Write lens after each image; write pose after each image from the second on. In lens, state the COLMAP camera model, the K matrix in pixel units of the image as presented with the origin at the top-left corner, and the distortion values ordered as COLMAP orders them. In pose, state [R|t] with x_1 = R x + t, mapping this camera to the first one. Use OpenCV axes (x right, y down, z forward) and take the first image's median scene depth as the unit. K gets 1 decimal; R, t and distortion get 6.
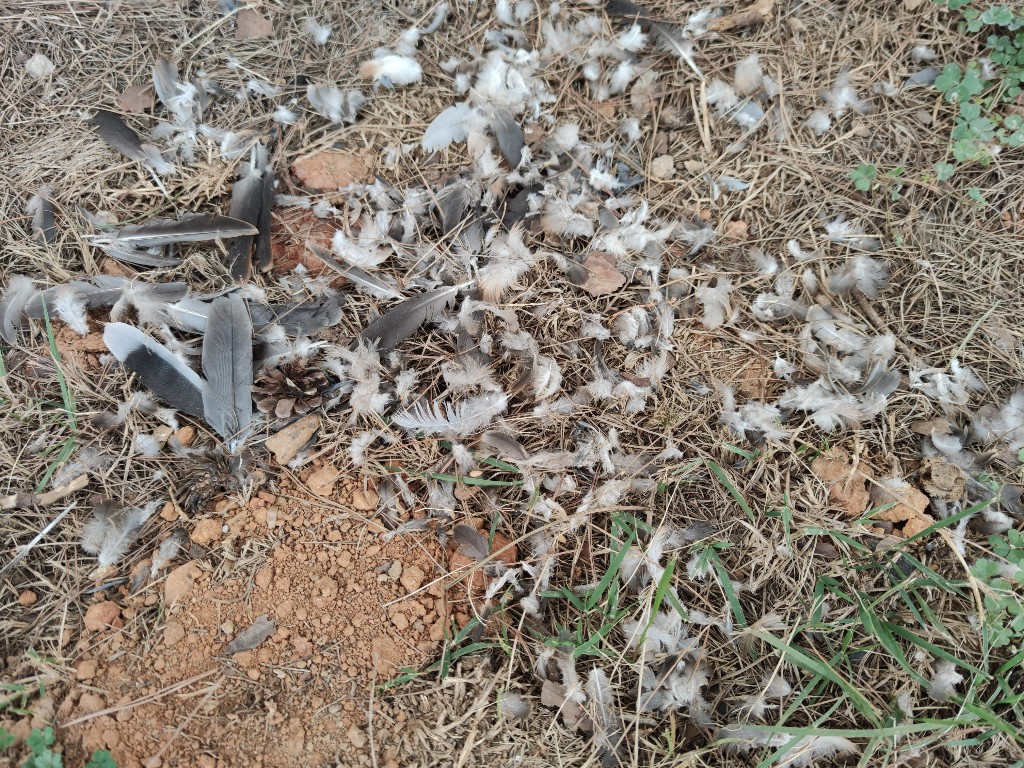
lens RADIAL K [[715.0, 0, 512.0], [0, 715.0, 383.6], [0, 0, 1]] dist [0.009033, -0.000594]
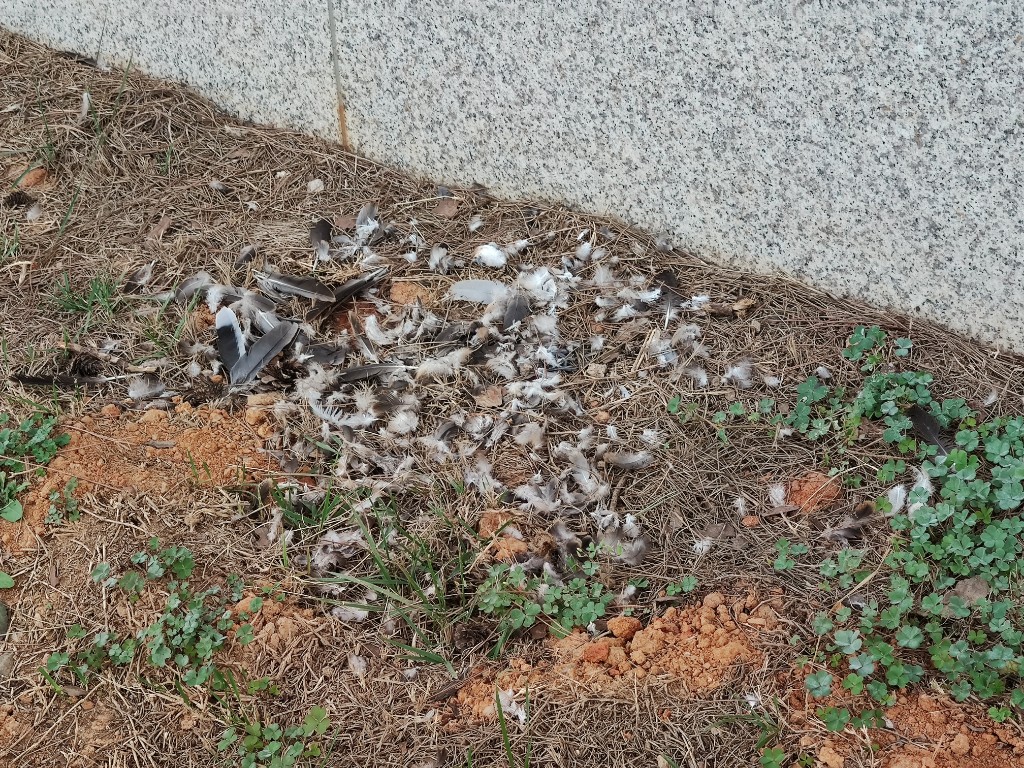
lens RADIAL K [[1227.5, 0, 511.9], [0, 1227.5, 384.0], [0, 0, 1]] dist [-0.013318, 0.000000]
pose [[0.806388, 0.362305, -0.467412, 1.261745], [-0.526436, 0.799875, -0.288210, 0.494413], [0.269451, 0.478471, 0.835740, -1.001499]]
